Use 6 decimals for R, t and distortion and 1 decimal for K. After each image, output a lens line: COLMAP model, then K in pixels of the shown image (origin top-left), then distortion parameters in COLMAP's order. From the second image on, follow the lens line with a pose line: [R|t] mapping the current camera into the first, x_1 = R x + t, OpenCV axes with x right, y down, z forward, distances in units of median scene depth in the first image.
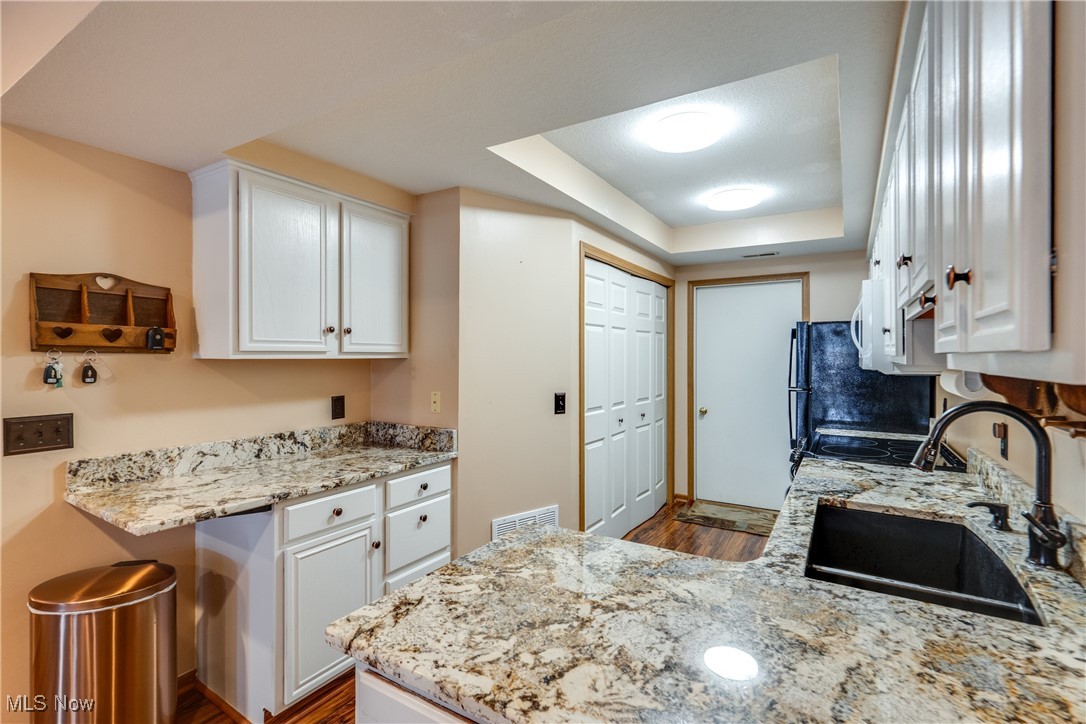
lens RADIAL K [[491.2, 0, 520.1], [0, 491.2, 357.9], [0, 0, 1]] dist [-0.013341, 0.000538]
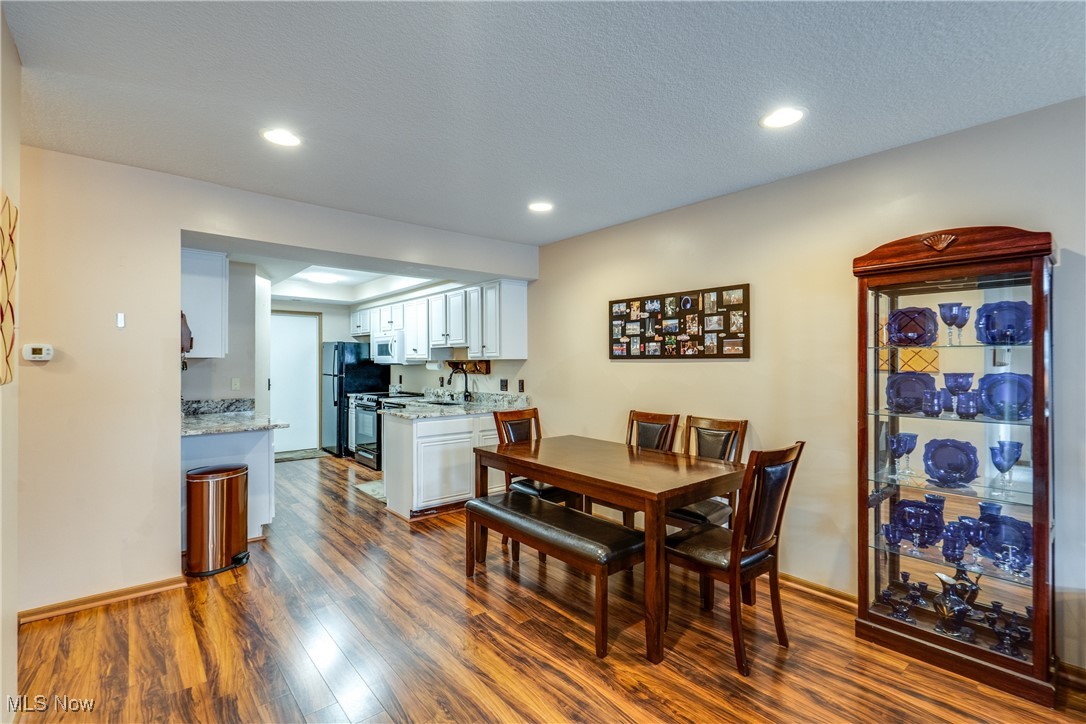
lens RADIAL K [[528.2, 0, 557.5], [0, 528.2, 358.5], [0, 0, 1]] dist [-0.040900, 0.000349]
pose [[0.254394, 0.004230, 0.967091, -2.268872], [0.008826, 0.999939, -0.006695, 0.031601], [-0.967060, 0.010238, 0.254341, -0.720635]]
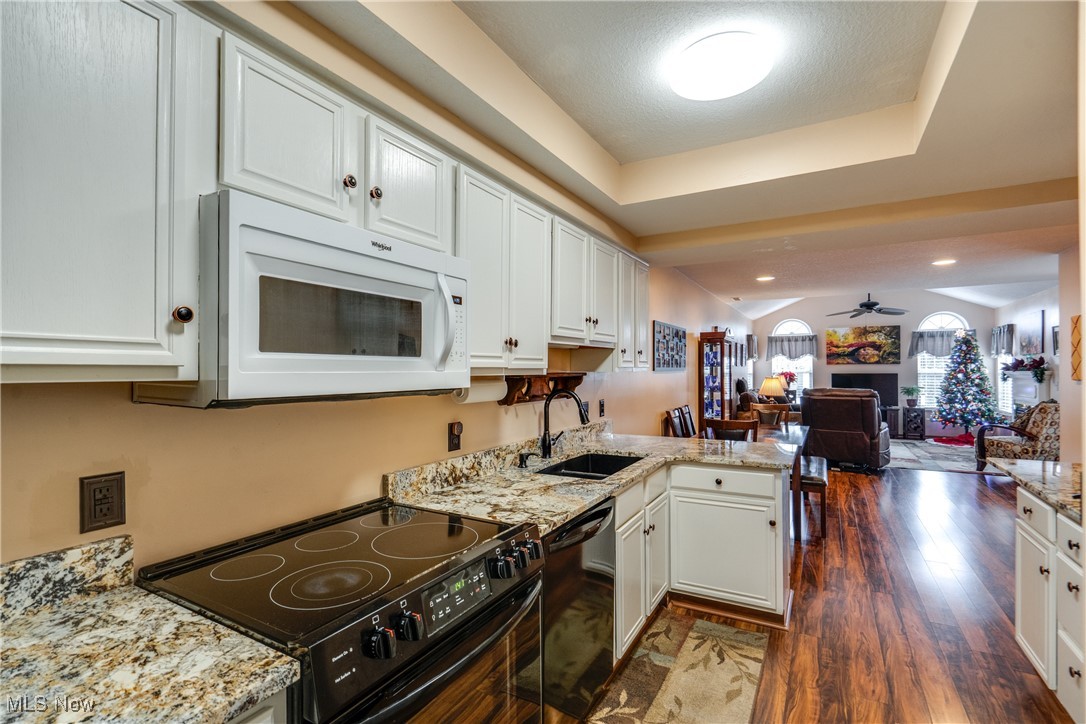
lens RADIAL K [[497.3, 0, 546.7], [0, 497.3, 369.7], [0, 0, 1]] dist [-0.000264, 0.000578]
pose [[-0.994567, -0.000247, -0.104096, 0.807404], [-0.001153, 0.999962, 0.008651, -0.008393], [0.104090, 0.008724, -0.994530, 2.066135]]
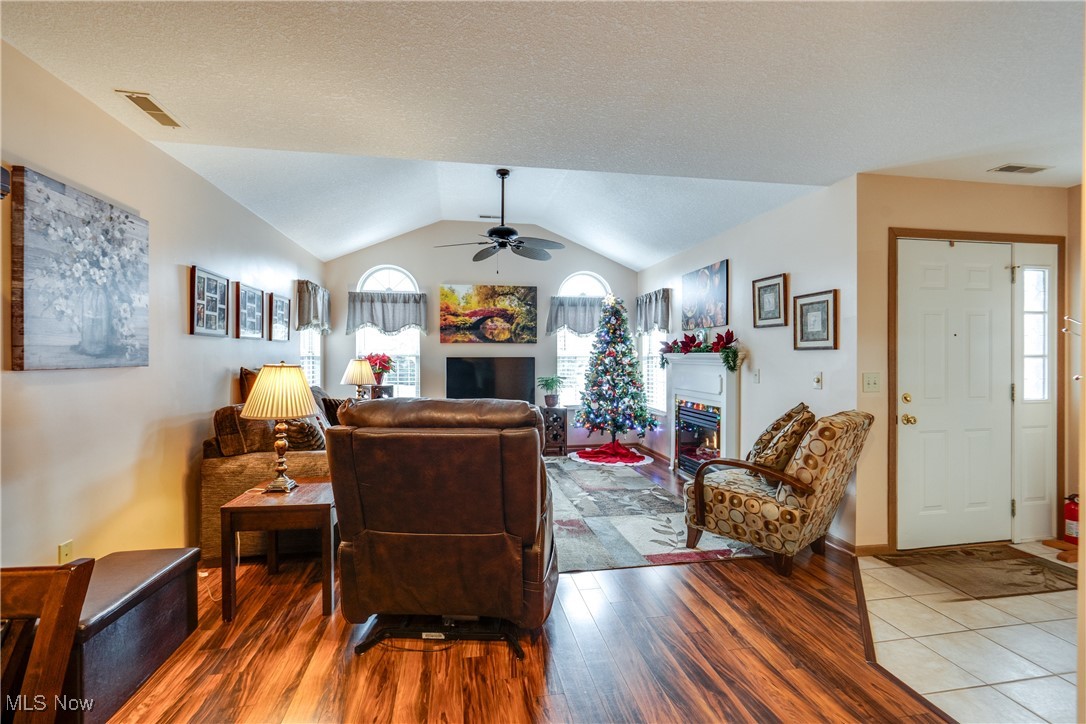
lens RADIAL K [[525.2, 0, 542.3], [0, 525.2, 358.1], [0, 0, 1]] dist [-0.001410, 0.000401]
pose [[-0.709613, -0.002242, -0.704588, -0.985225], [-0.011054, 0.999907, 0.007951, 0.050461], [0.704505, 0.013431, -0.709572, -0.271844]]
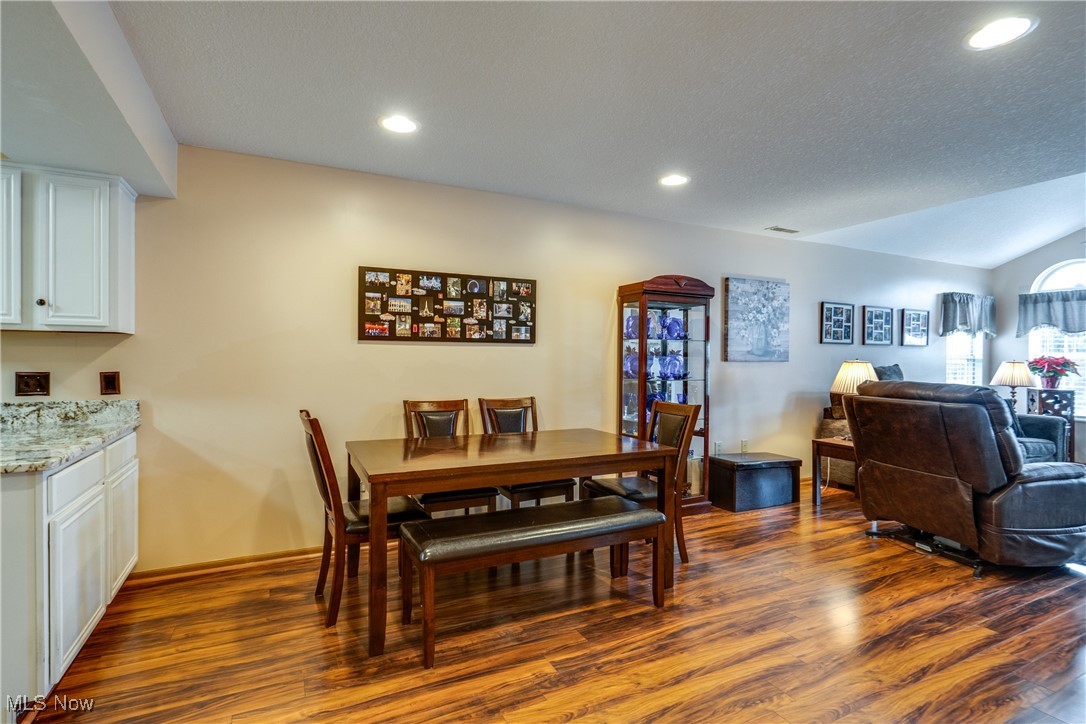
lens RADIAL K [[499.7, 0, 543.0], [0, 499.7, 362.0], [0, 0, 1]] dist [0.000745, 0.001224]
pose [[-0.880246, -0.009213, 0.474428, -1.362234], [-0.004056, 0.999921, 0.011892, 0.074479], [-0.474500, 0.008544, -0.880214, 0.856943]]
